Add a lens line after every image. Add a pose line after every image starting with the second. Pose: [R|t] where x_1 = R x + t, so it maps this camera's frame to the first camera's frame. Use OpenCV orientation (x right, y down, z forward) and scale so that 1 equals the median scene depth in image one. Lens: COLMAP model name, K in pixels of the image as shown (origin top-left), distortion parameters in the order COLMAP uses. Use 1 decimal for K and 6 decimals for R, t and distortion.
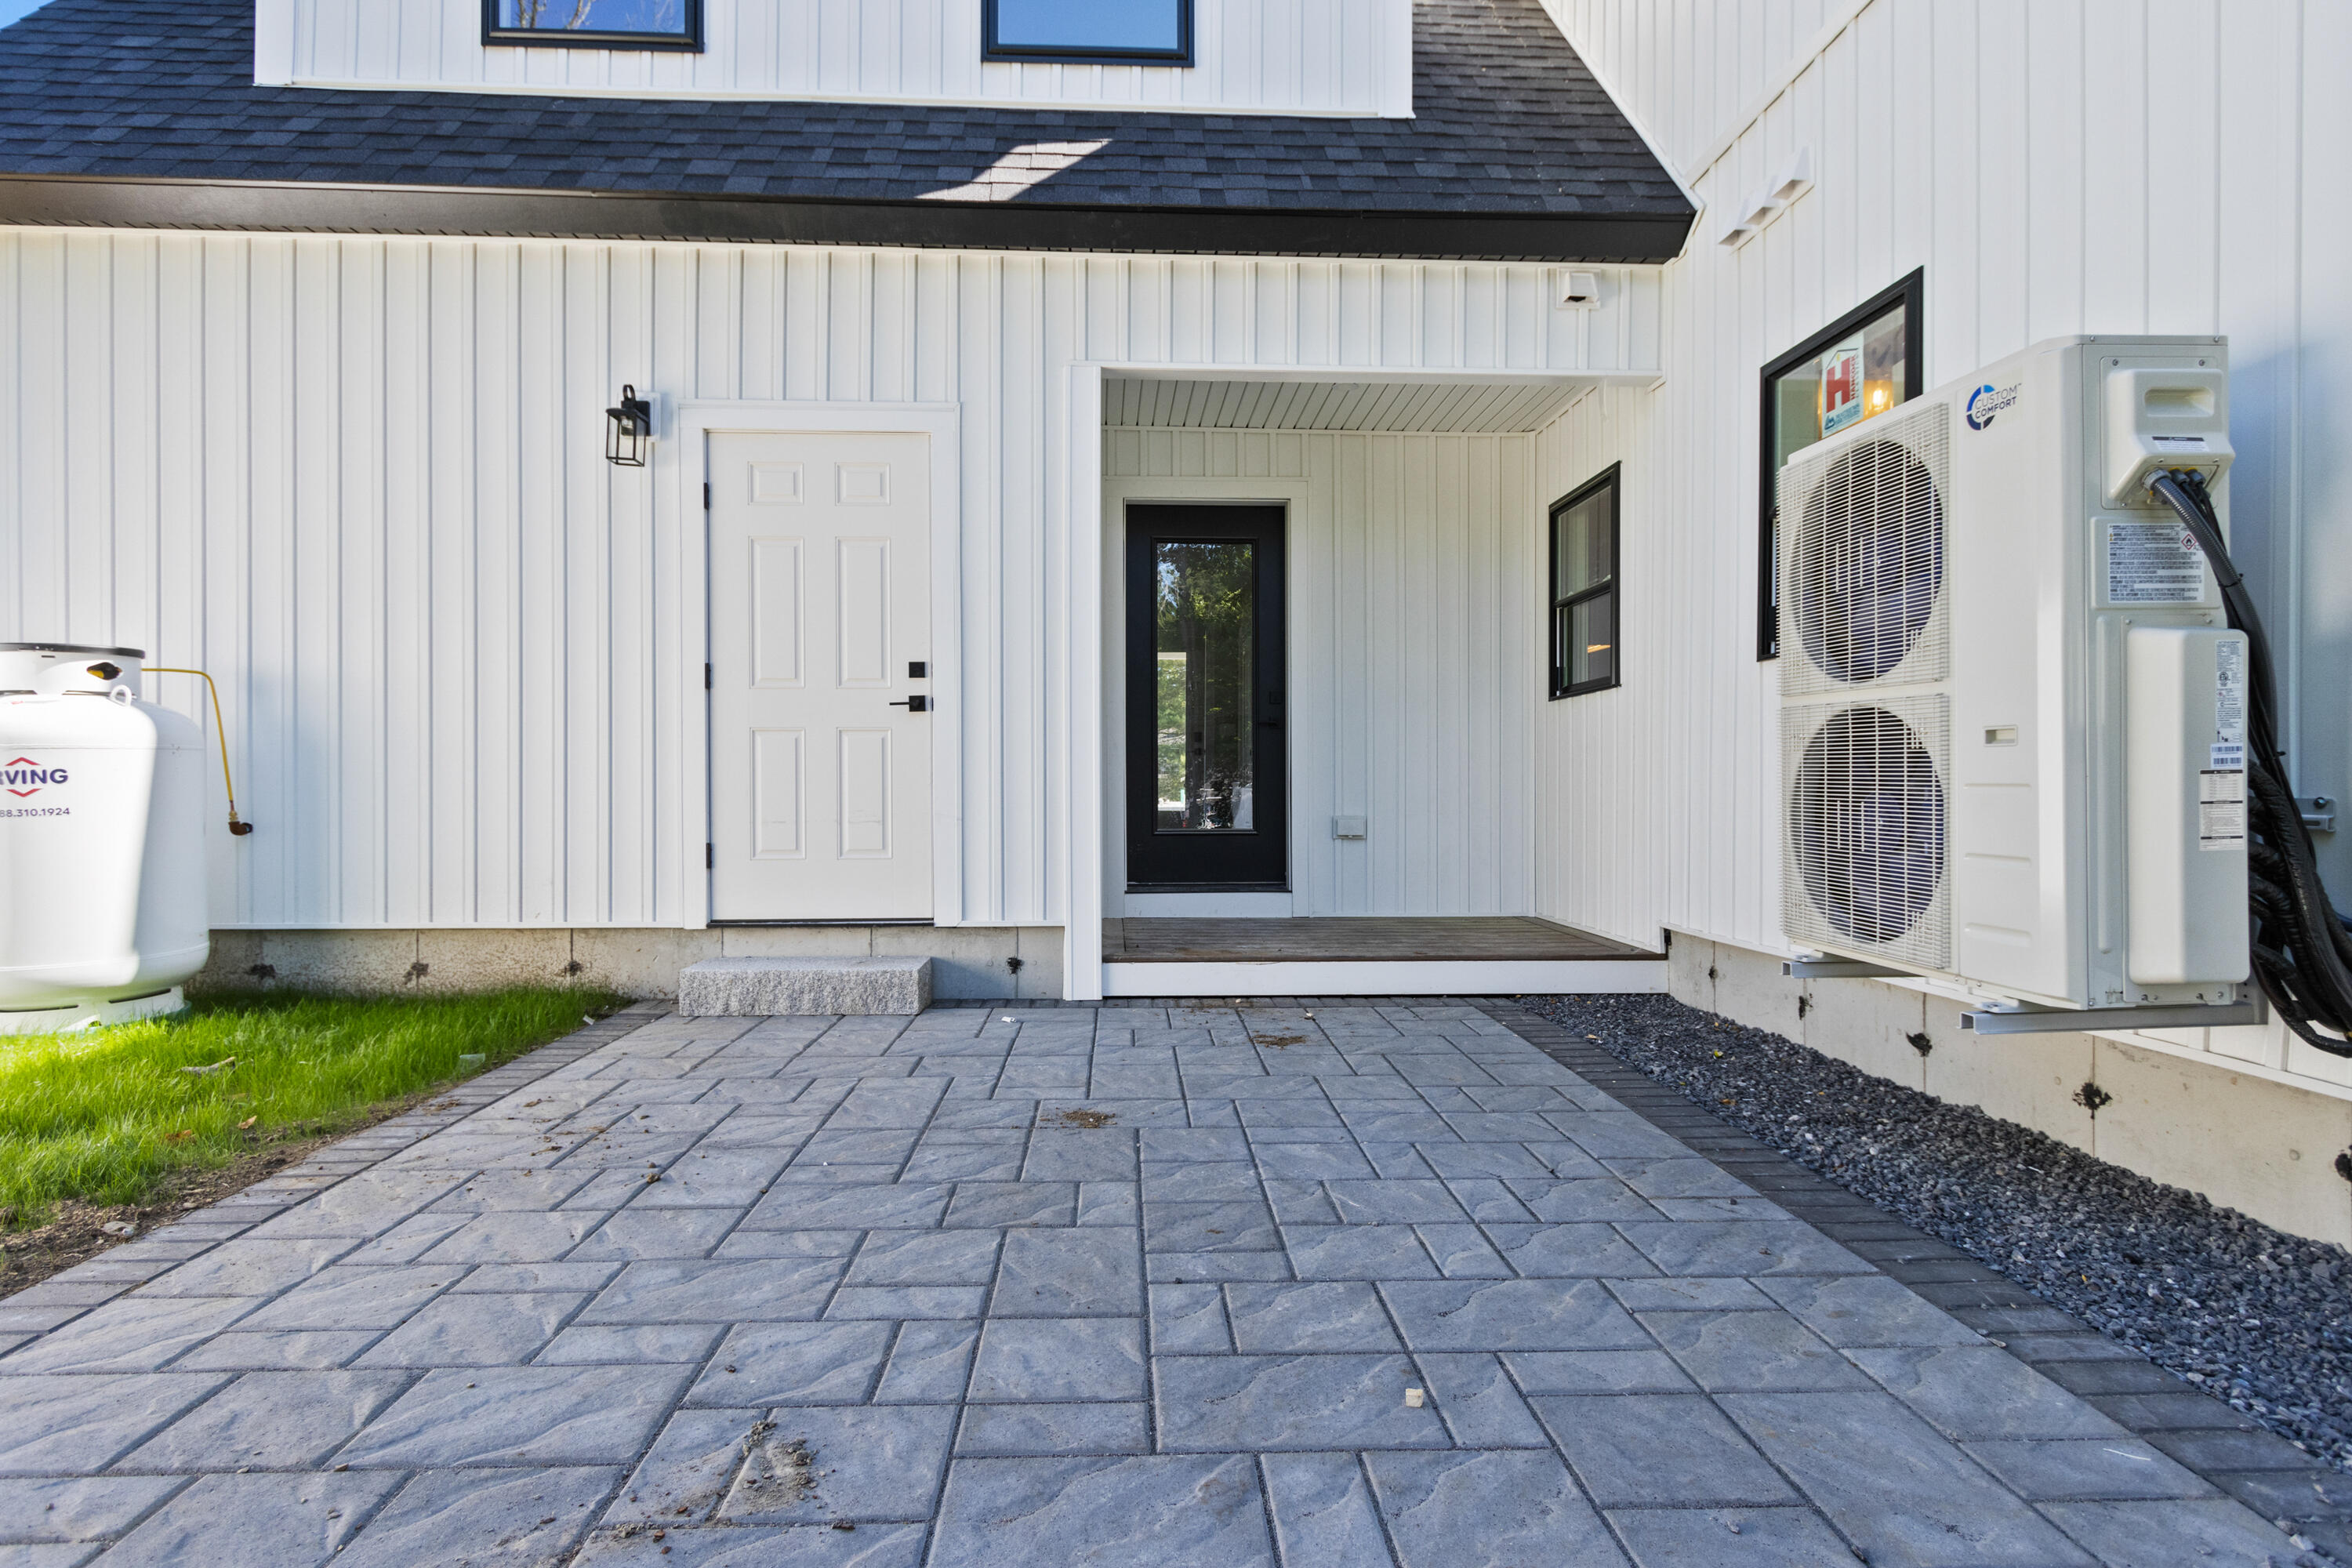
lens RADIAL K [[1213.3, 0, 1159.2], [0, 1213.3, 812.9], [0, 0, 1]] dist [0.011202, -0.006807]
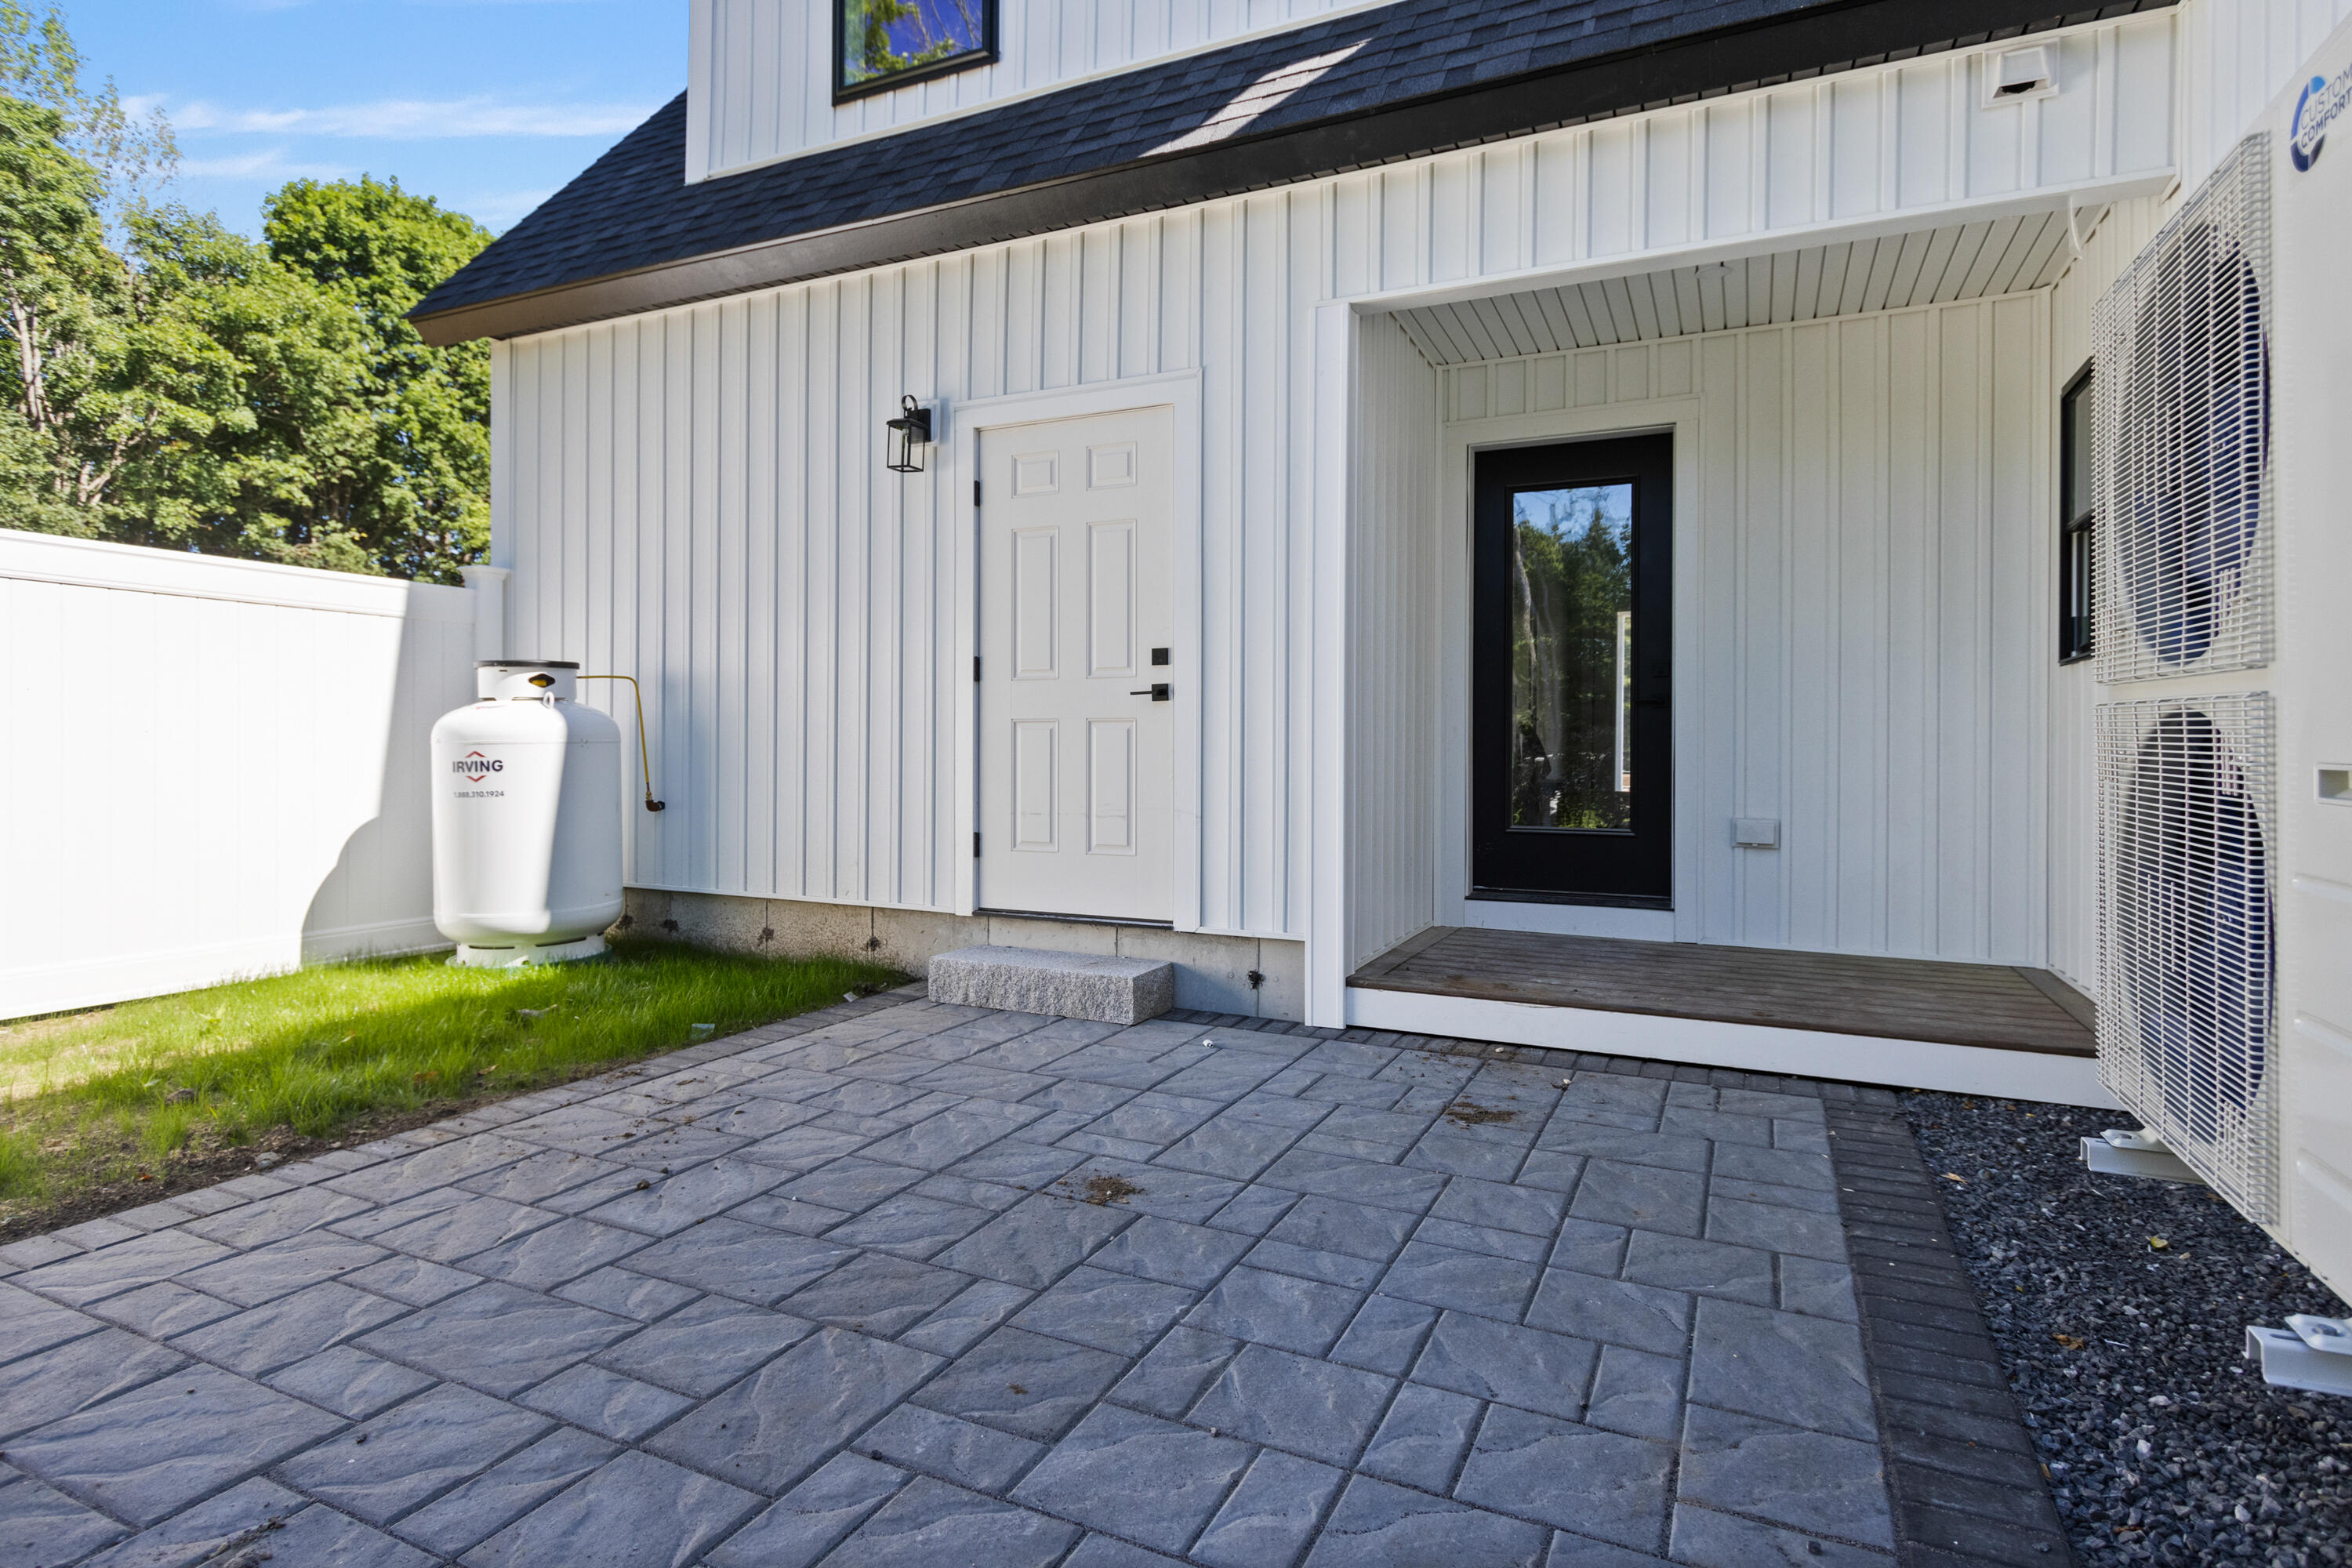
lens RADIAL K [[1213.3, 0, 1173.0], [0, 1213.3, 767.9], [0, 0, 1]] dist [0.011202, -0.006807]
pose [[0.883034, 0.013779, -0.469106, 0.268485], [-0.016125, 0.999869, -0.000985, -0.032872], [0.469031, 0.008434, 0.883141, 0.184084]]
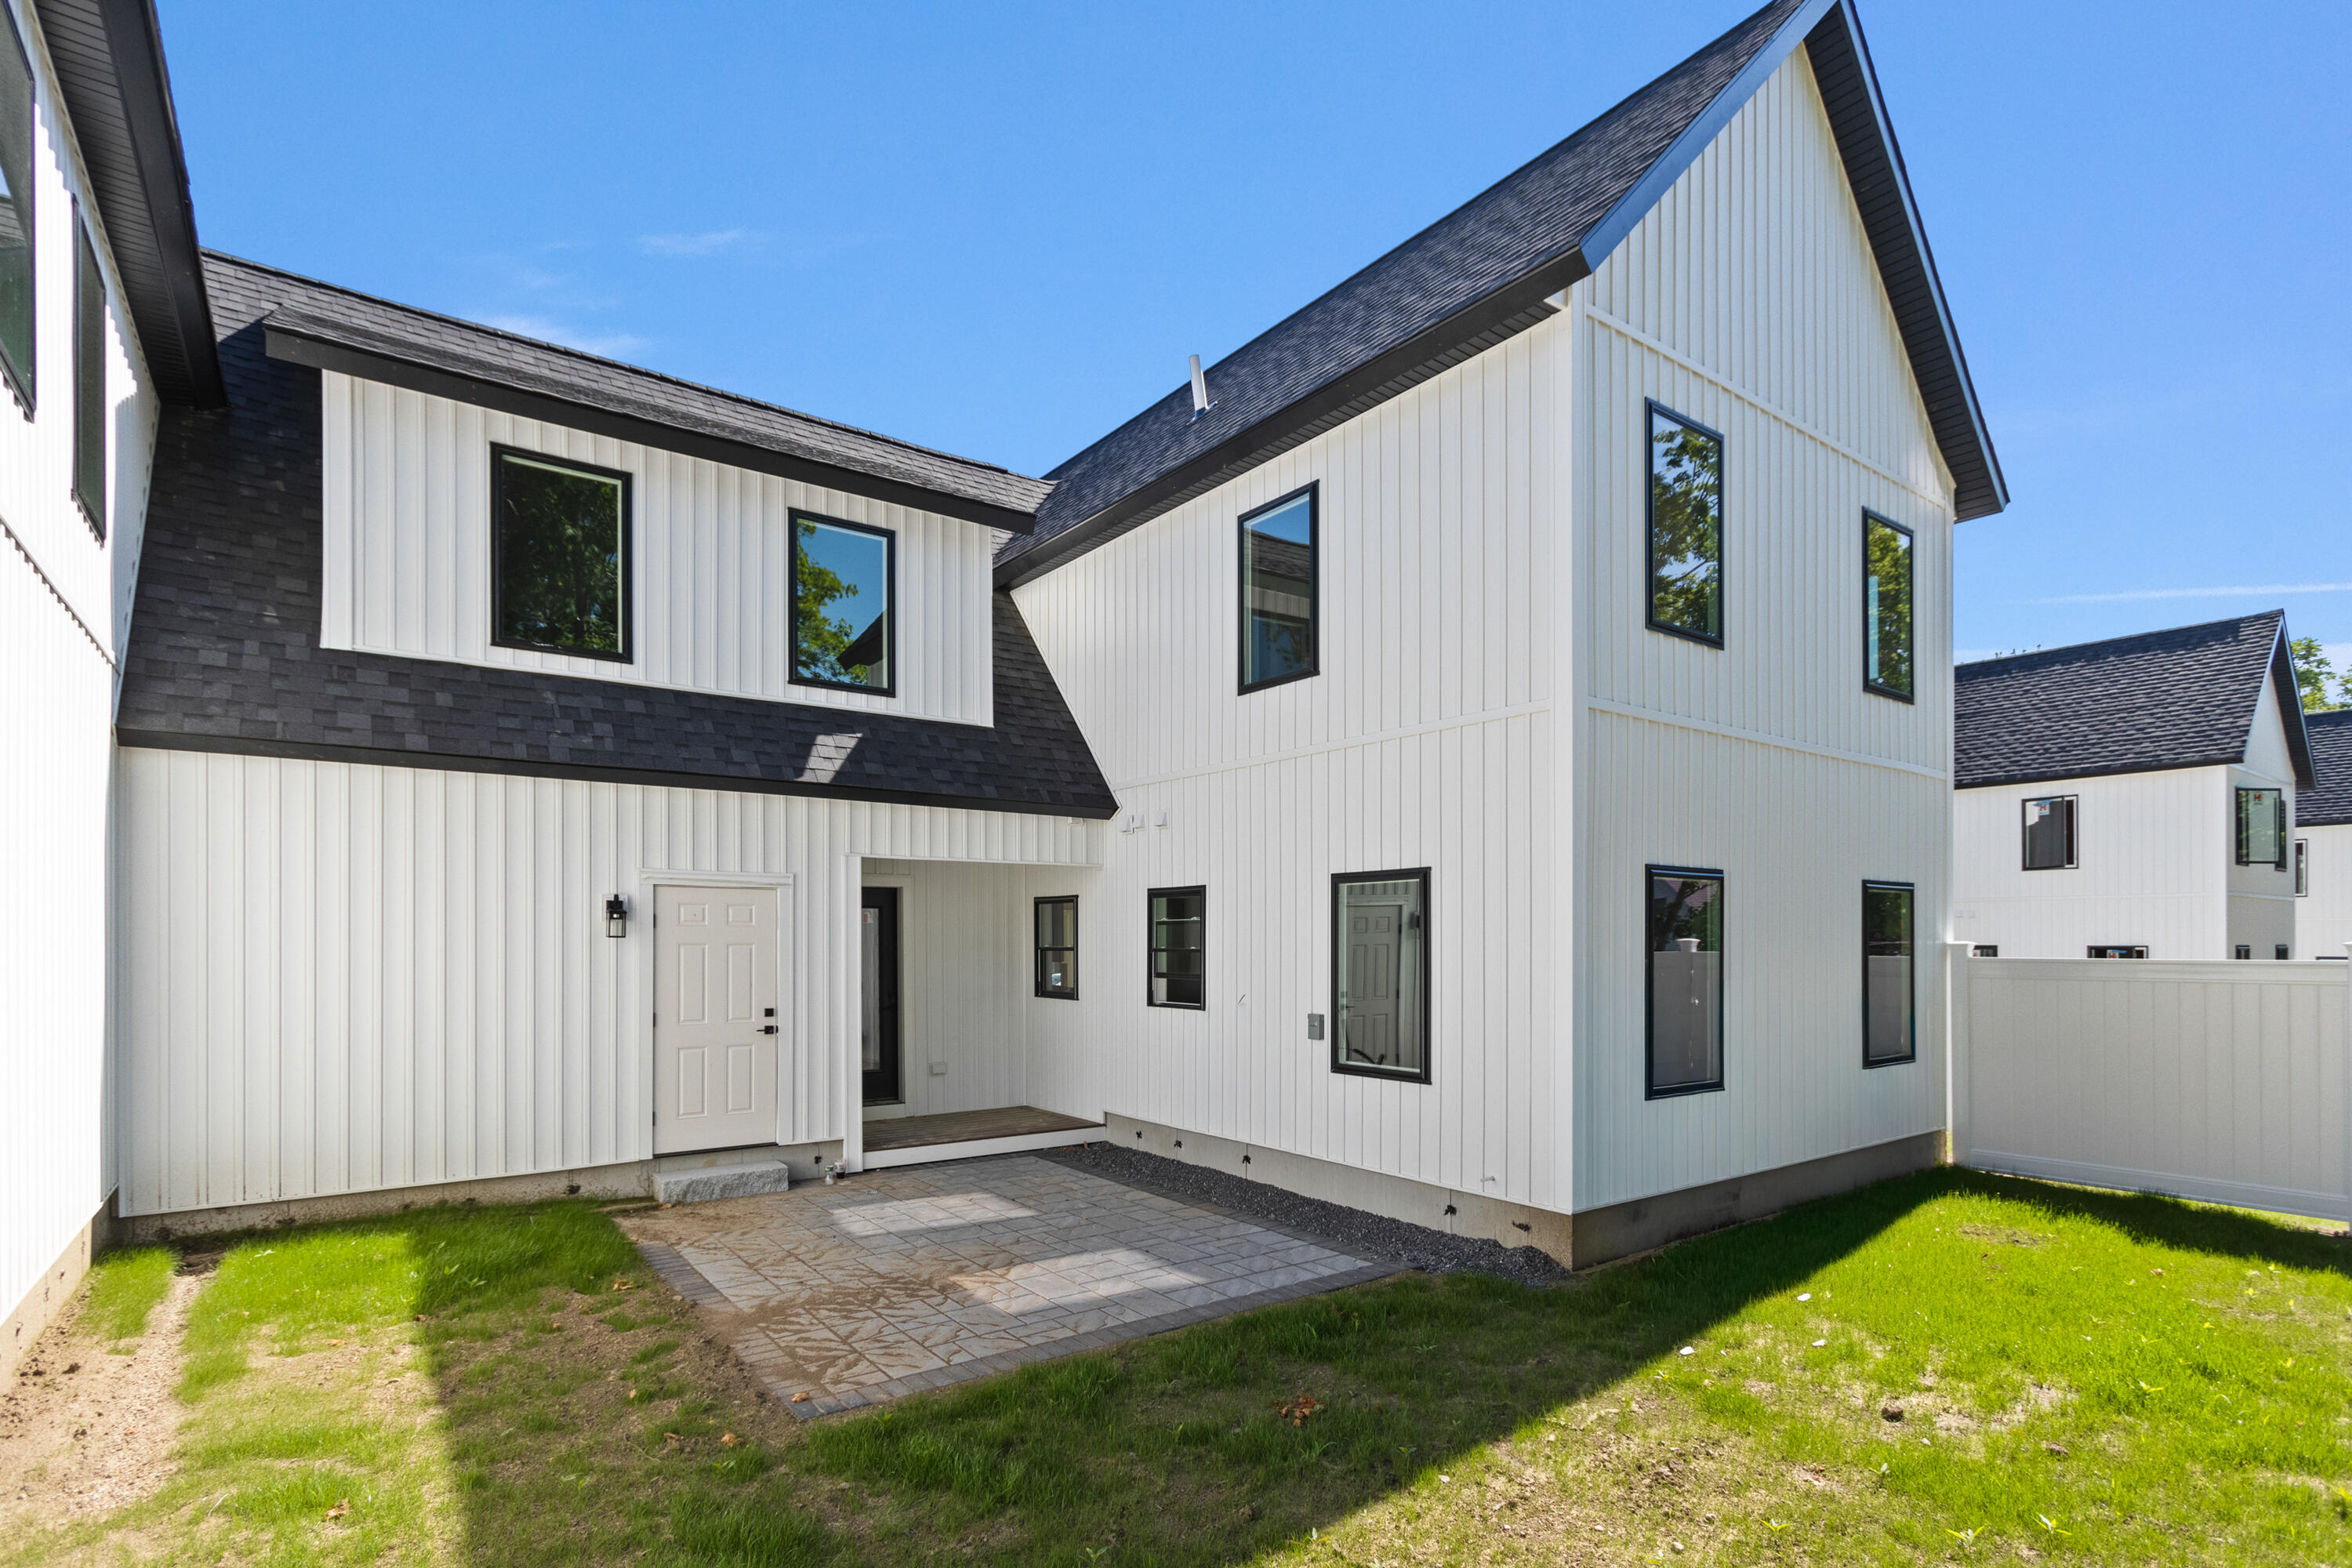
lens RADIAL K [[1139.4, 0, 1183.8], [0, 1139.4, 971.7], [0, 0, 1]] dist [0.006499, -0.001690]
pose [[0.812473, -0.016395, 0.582768, -0.751735], [0.013824, 0.999865, 0.008856, -0.196368], [-0.582834, 0.000861, 0.812591, -0.872044]]
